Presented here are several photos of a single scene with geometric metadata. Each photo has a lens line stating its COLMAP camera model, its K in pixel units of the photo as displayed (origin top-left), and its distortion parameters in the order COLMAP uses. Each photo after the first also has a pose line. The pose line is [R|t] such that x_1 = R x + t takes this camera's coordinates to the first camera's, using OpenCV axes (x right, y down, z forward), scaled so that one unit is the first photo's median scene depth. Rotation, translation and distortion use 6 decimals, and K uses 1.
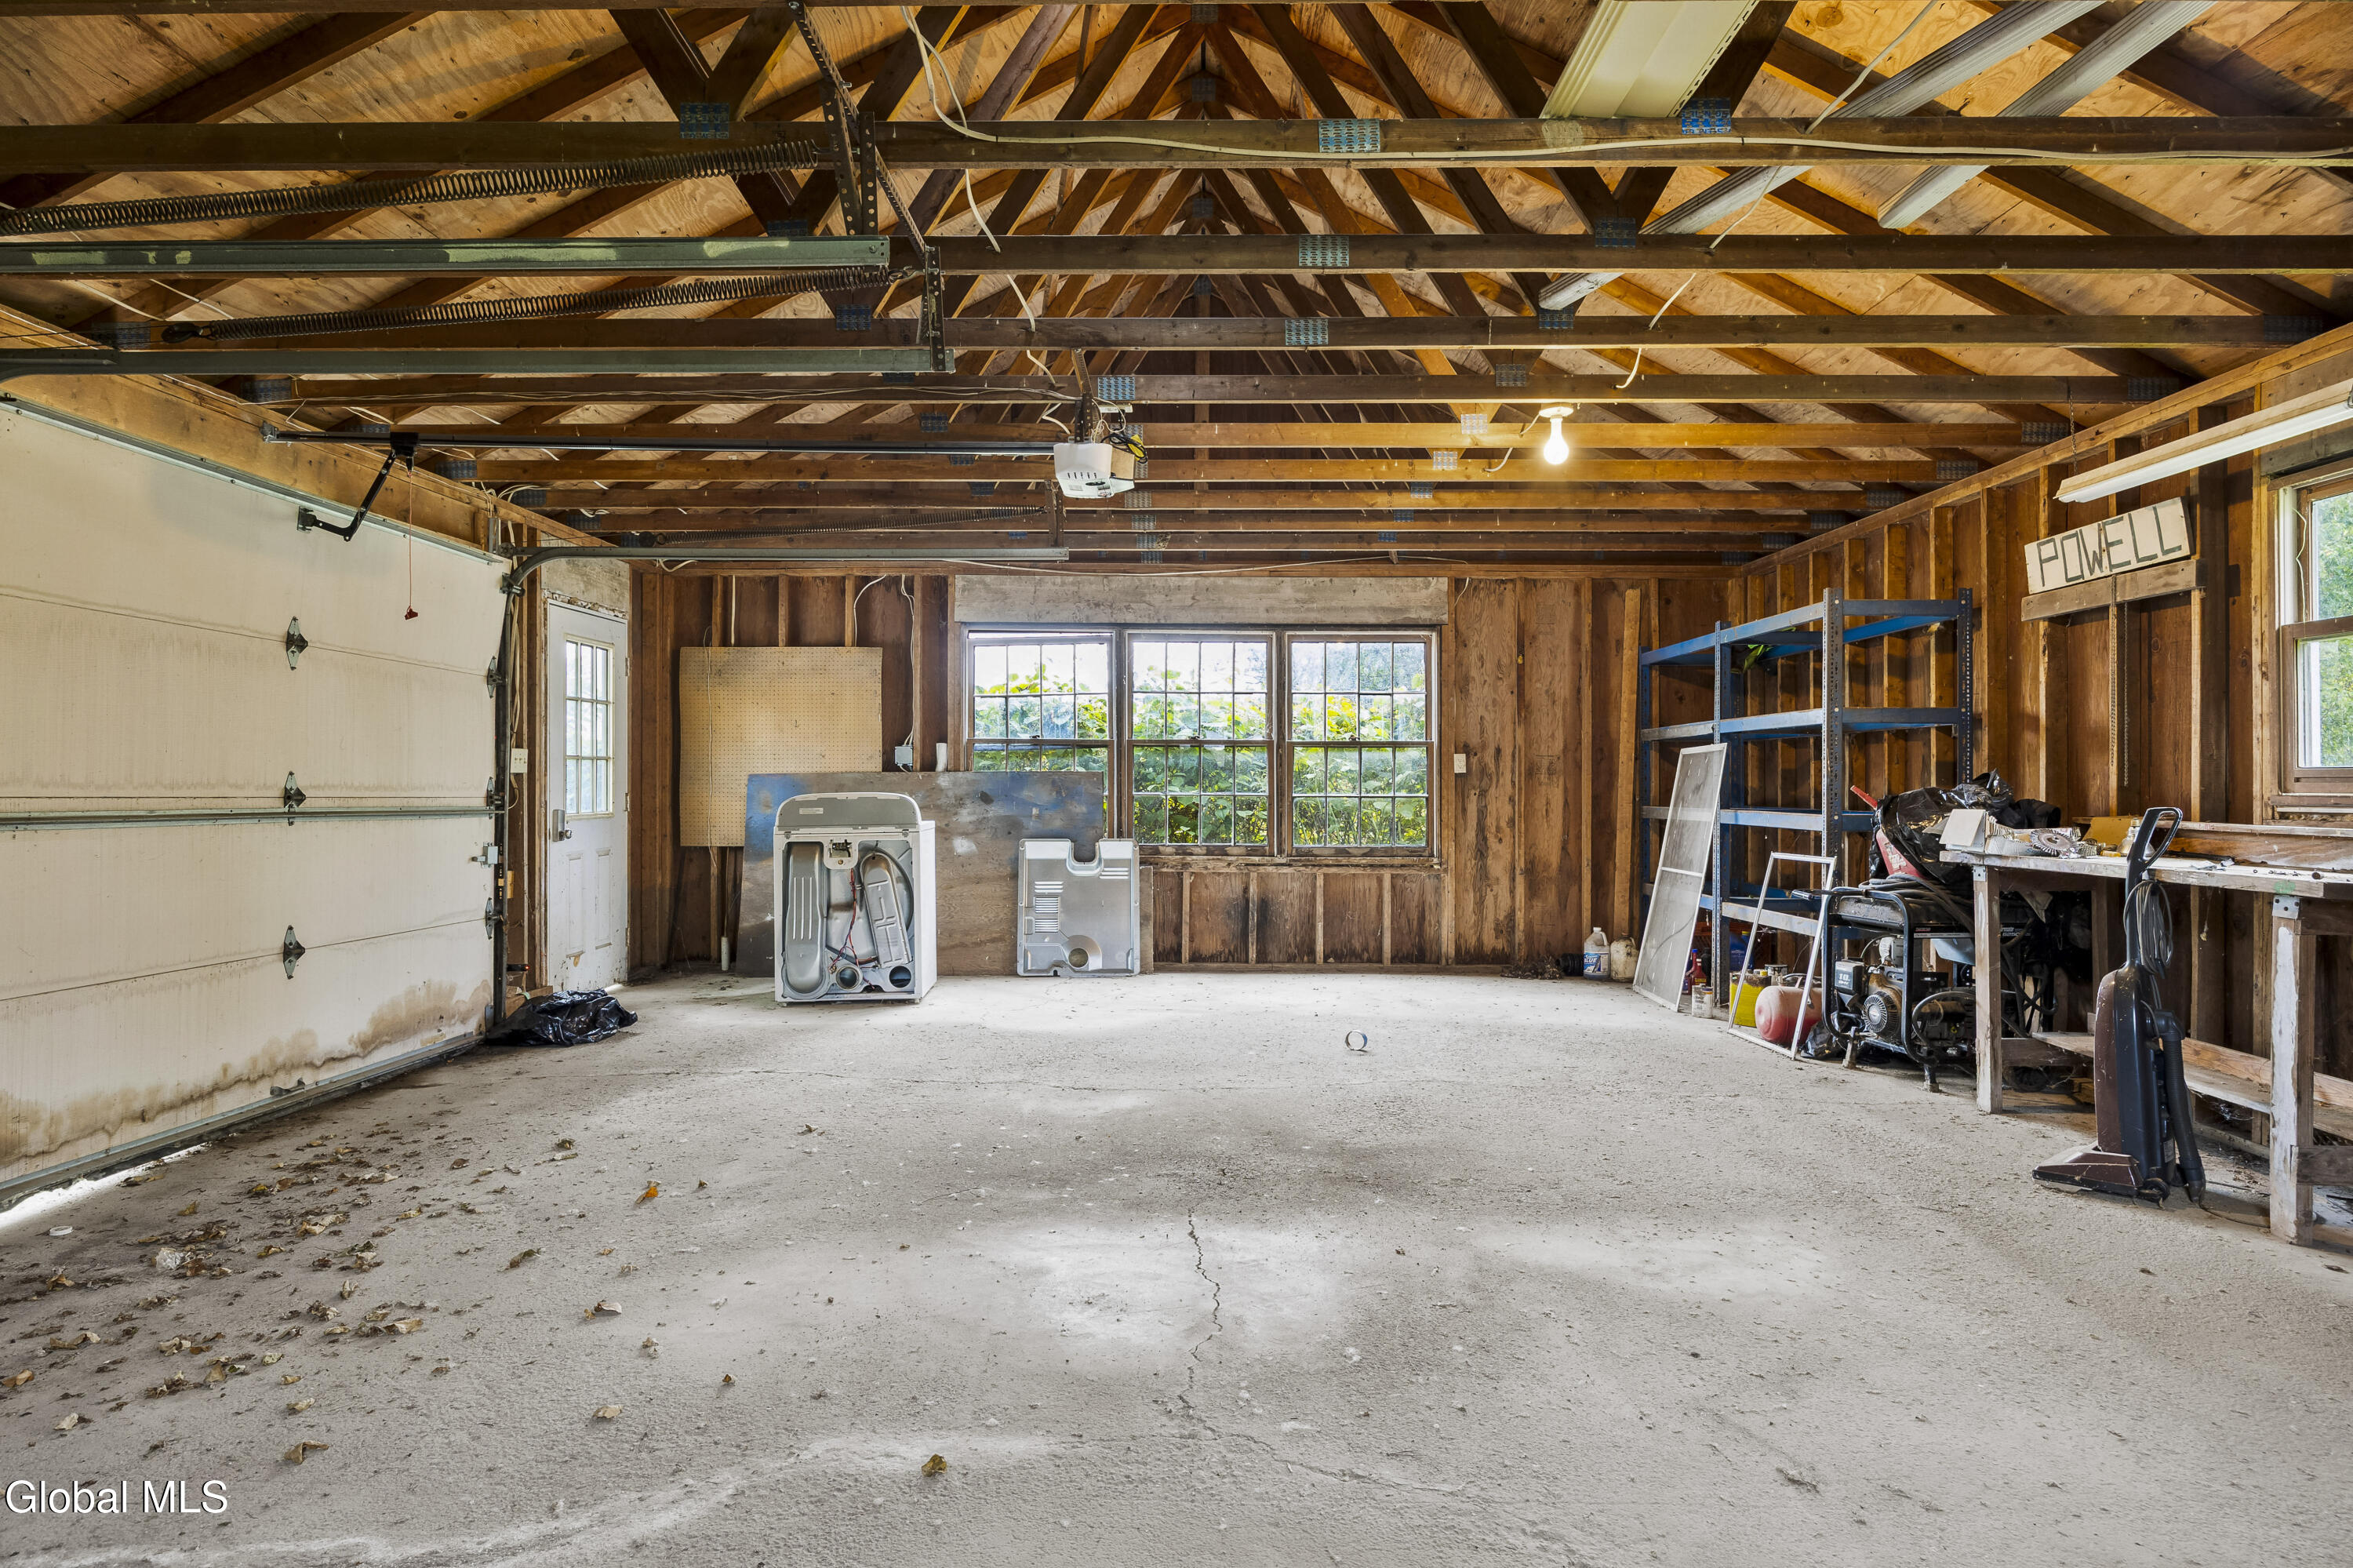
lens RADIAL K [[1392.4, 0, 1176.7], [0, 1392.4, 788.1], [0, 0, 1]] dist [-0.002581, -0.000552]
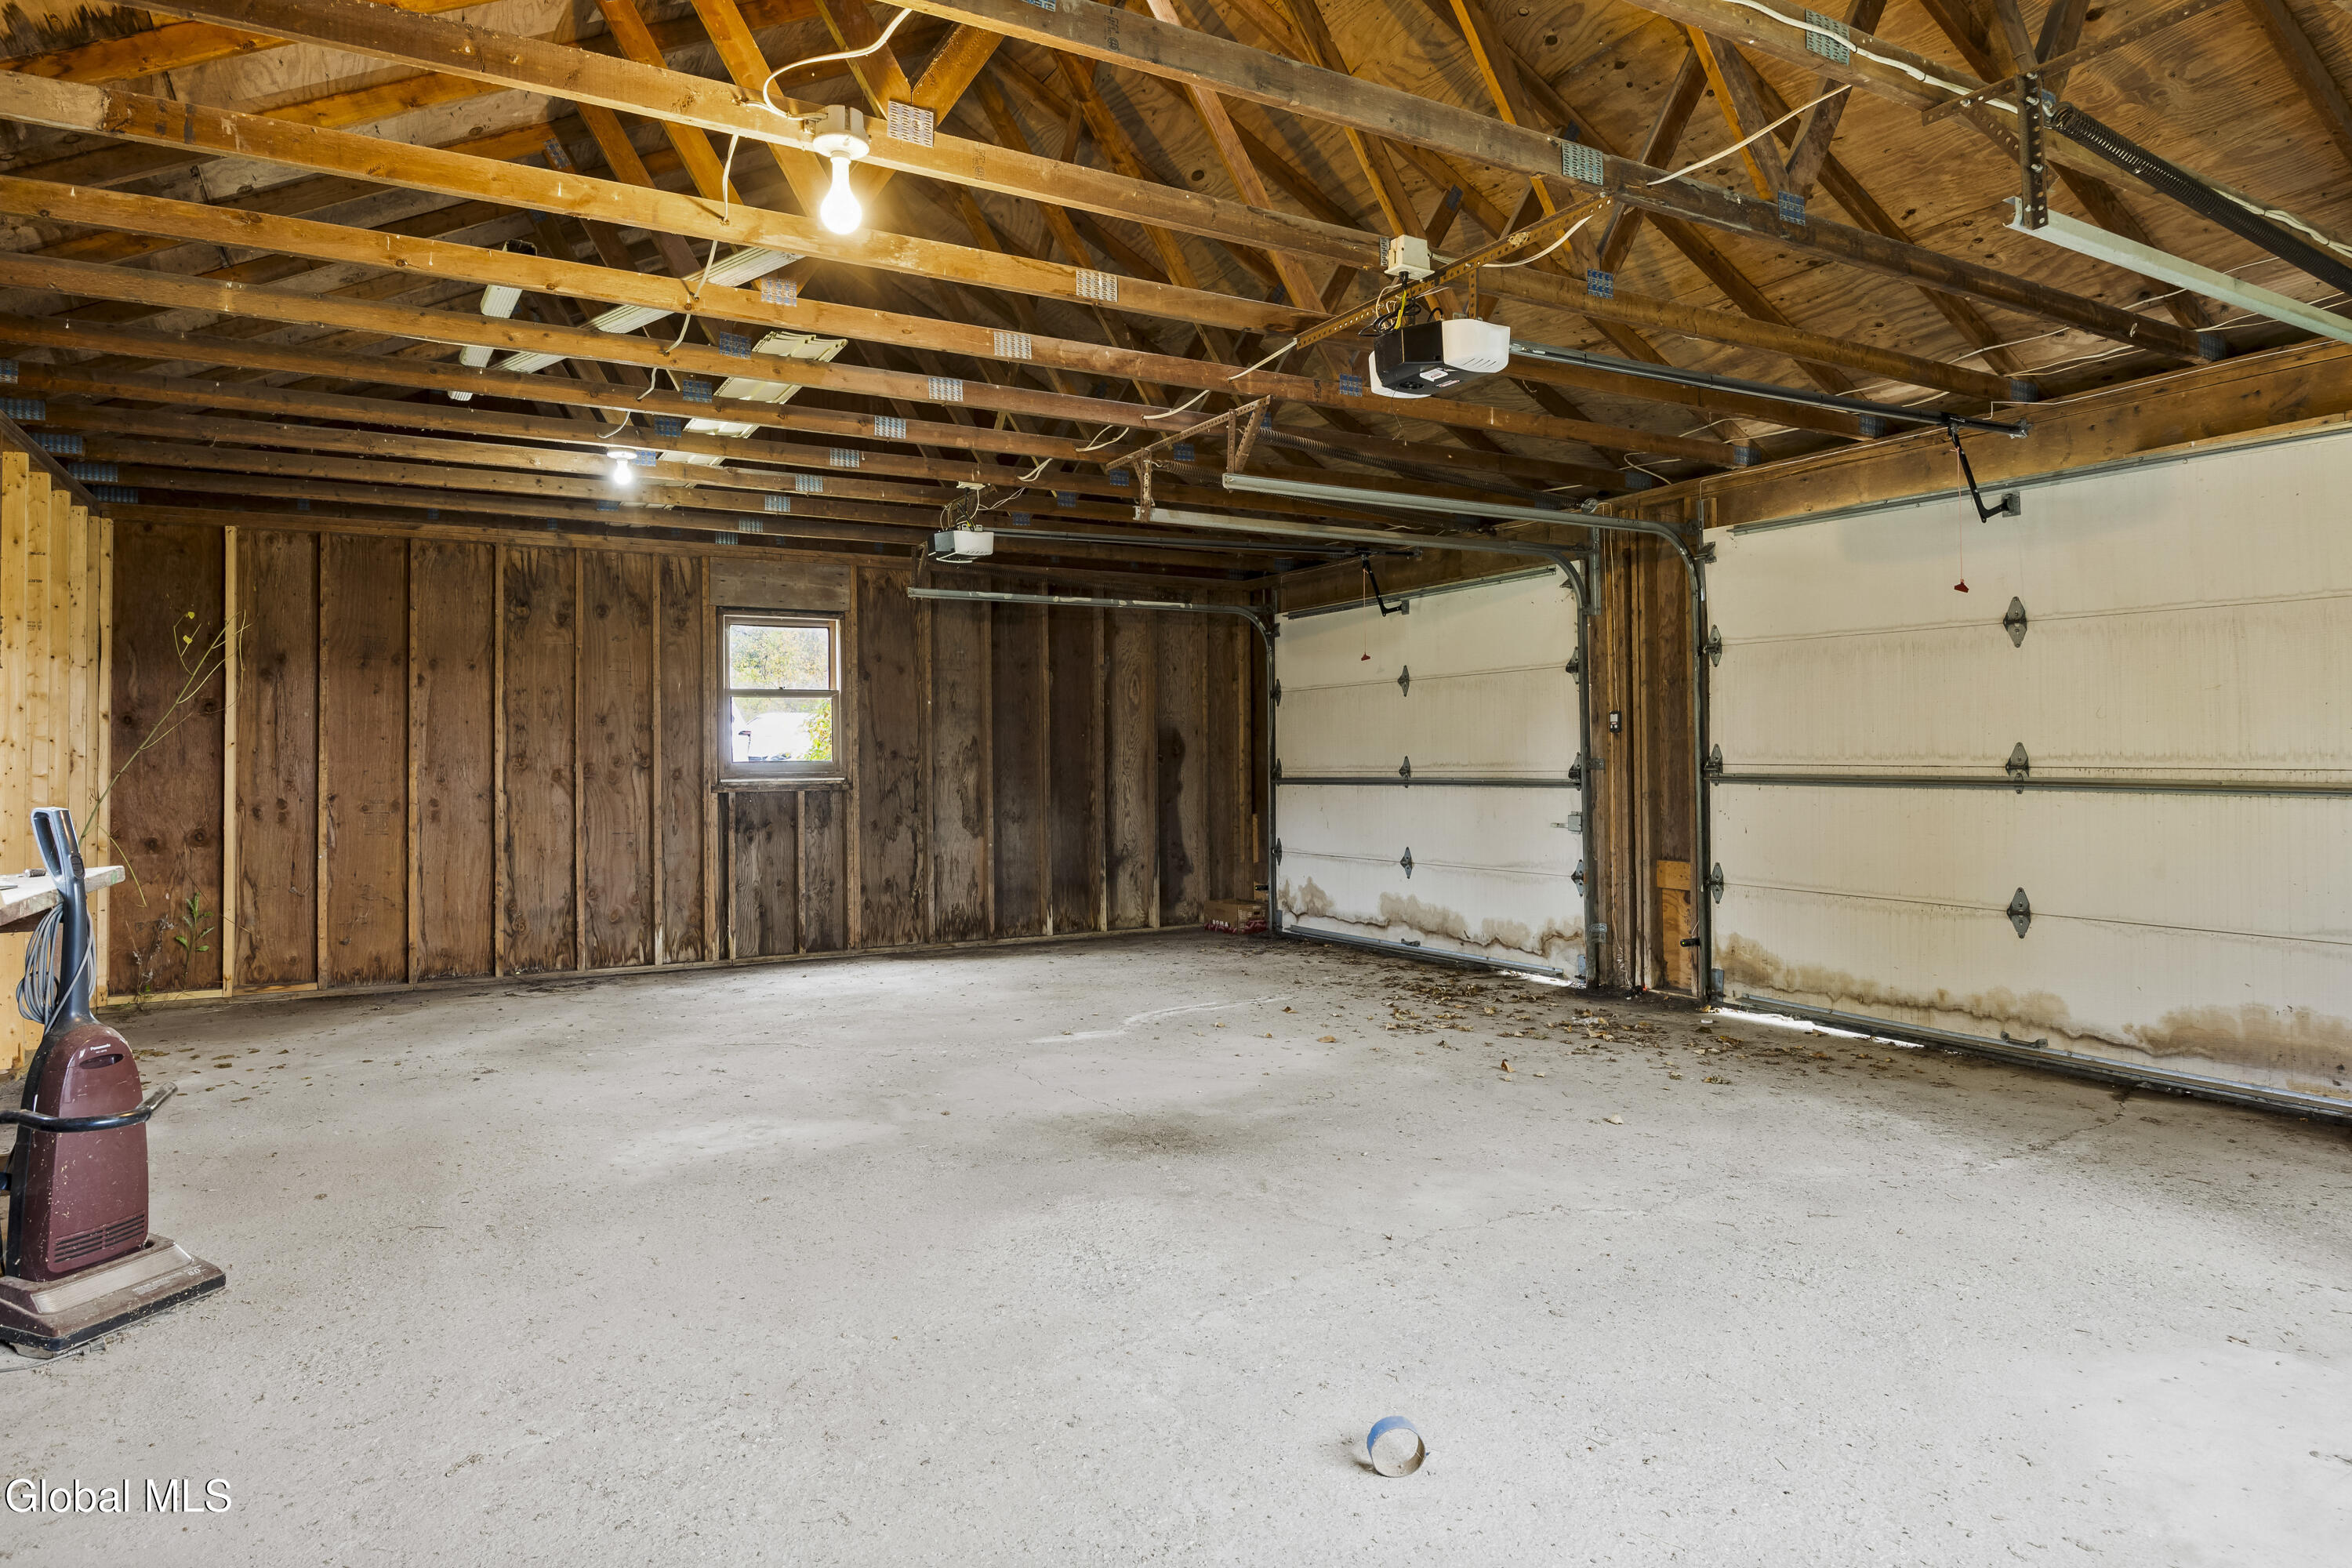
lens RADIAL K [[1391.8, 0, 1176.0], [0, 1391.8, 766.9], [0, 0, 1]] dist [-0.002581, -0.000552]
pose [[-0.863060, 0.003828, -0.505087, 0.461671], [0.002565, 0.999992, 0.003196, 0.001564], [0.505095, 0.001463, -0.863063, 1.613589]]
